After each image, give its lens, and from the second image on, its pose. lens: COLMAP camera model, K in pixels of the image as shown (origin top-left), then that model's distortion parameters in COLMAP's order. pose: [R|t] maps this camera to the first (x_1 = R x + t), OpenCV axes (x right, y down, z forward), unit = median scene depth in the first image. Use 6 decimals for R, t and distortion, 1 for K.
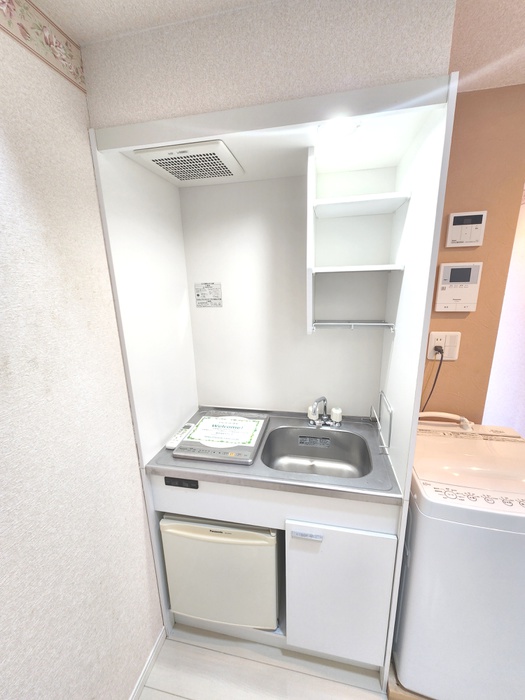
lens RADIAL K [[286.4, 0, 262.2], [0, 286.4, 348.9], [0, 0, 1]] dist [0.002230, -0.001070]
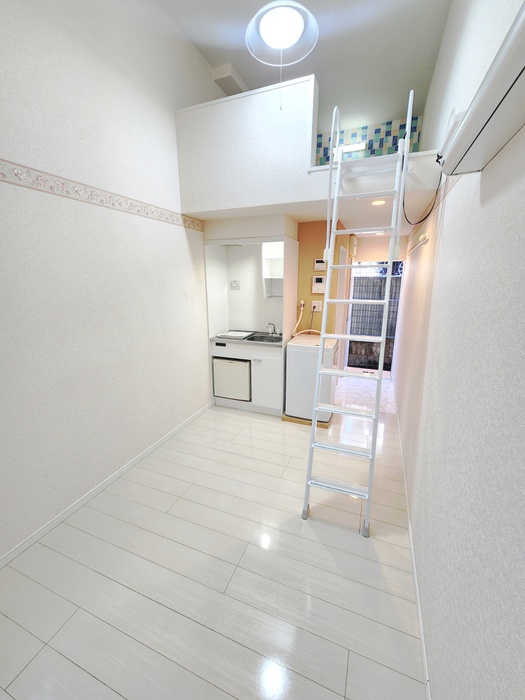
lens RADIAL K [[286.4, 0, 258.3], [0, 286.4, 353.1], [0, 0, 1]] dist [0.002230, -0.001070]
pose [[0.982402, 0.069773, -0.173260, 0.651064], [-0.065408, 0.997384, 0.030780, 0.423883], [0.174954, -0.018905, 0.984395, -1.957214]]
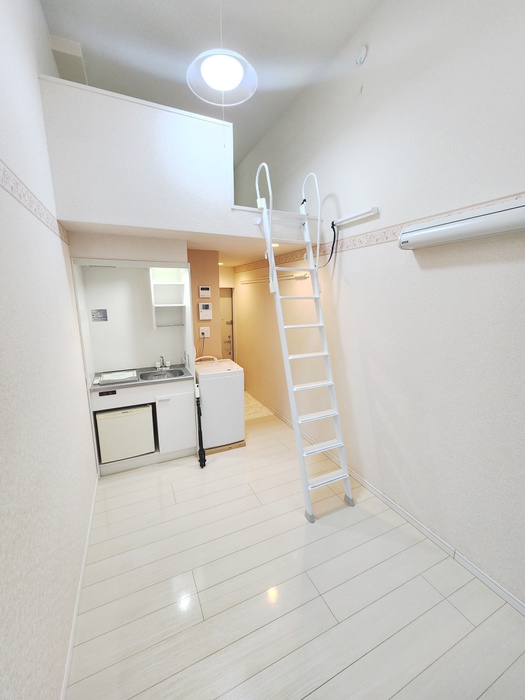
lens RADIAL K [[286.4, 0, 264.1], [0, 286.4, 352.9], [0, 0, 1]] dist [0.002230, -0.001070]
pose [[0.803336, -0.093877, 0.588080, -0.589445], [0.125658, 0.991984, -0.013300, 0.319983], [-0.582118, 0.084581, 0.808693, -1.668883]]
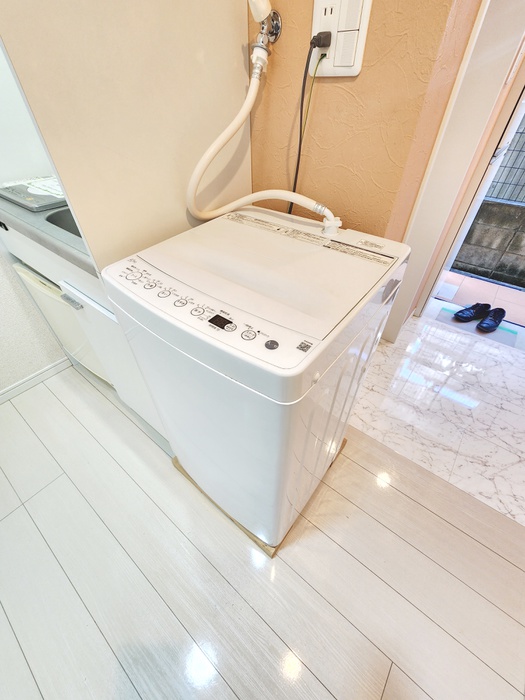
lens RADIAL K [[286.4, 0, 263.2], [0, 286.4, 349.1], [0, 0, 1]] dist [0.002230, -0.001070]
pose [[0.890268, 0.326805, -0.317209, 0.923801], [-0.135687, 0.855188, 0.500243, 0.227874], [0.434755, -0.402309, 0.805689, 0.428380]]
